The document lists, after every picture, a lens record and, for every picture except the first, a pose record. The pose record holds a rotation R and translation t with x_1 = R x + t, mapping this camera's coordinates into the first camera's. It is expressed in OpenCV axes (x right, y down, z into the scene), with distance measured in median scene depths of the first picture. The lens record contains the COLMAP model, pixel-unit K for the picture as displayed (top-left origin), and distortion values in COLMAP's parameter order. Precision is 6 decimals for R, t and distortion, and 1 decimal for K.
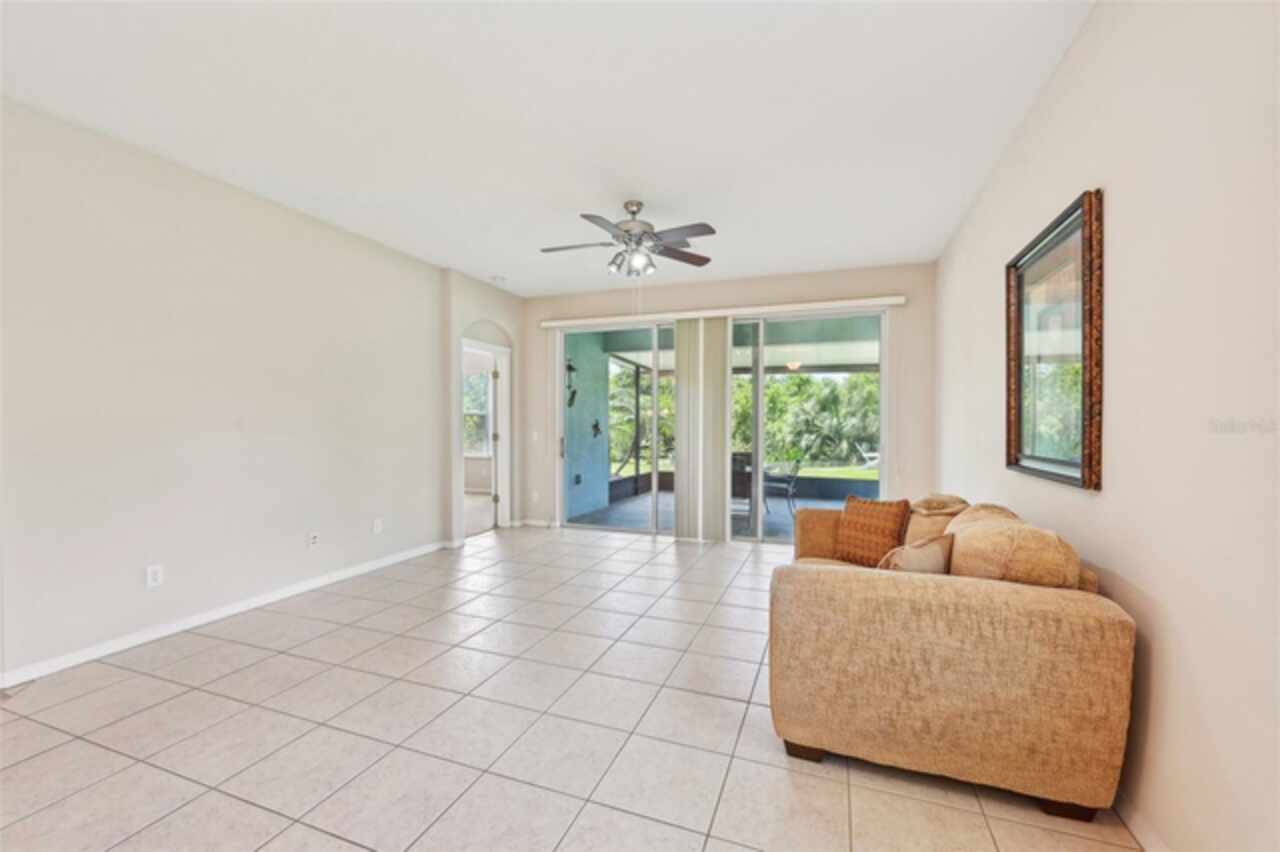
lens RADIAL K [[515.8, 0, 640.0], [0, 515.8, 426.0], [0, 0, 1]] dist [0.000579, 0.000022]
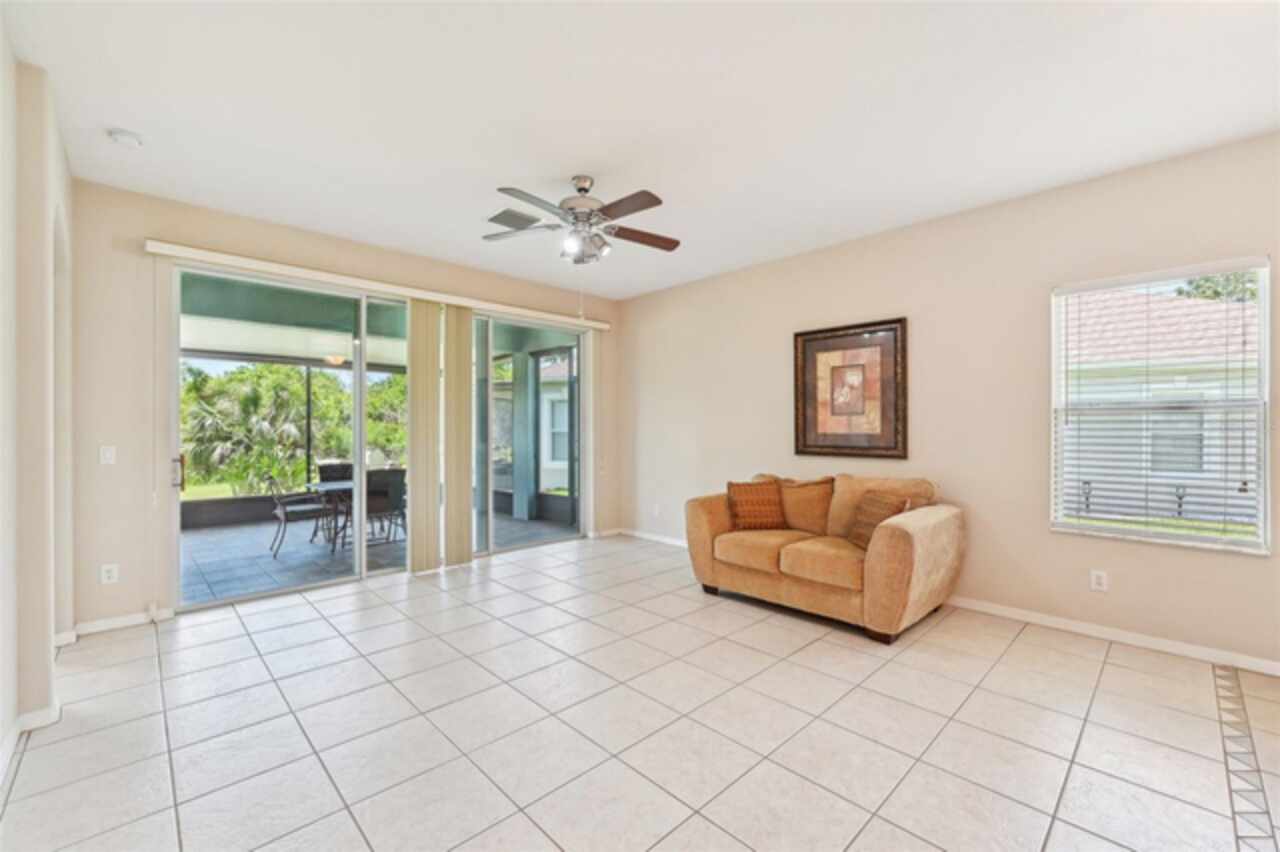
lens RADIAL K [[534.7, 0, 640.0], [0, 534.7, 426.0], [0, 0, 1]] dist [0.001237, 0.000066]
pose [[0.433418, -0.000806, 0.901193, -0.523471], [0.005259, 0.999985, -0.001634, -0.006200], [-0.901178, 0.005447, 0.433415, 0.336339]]
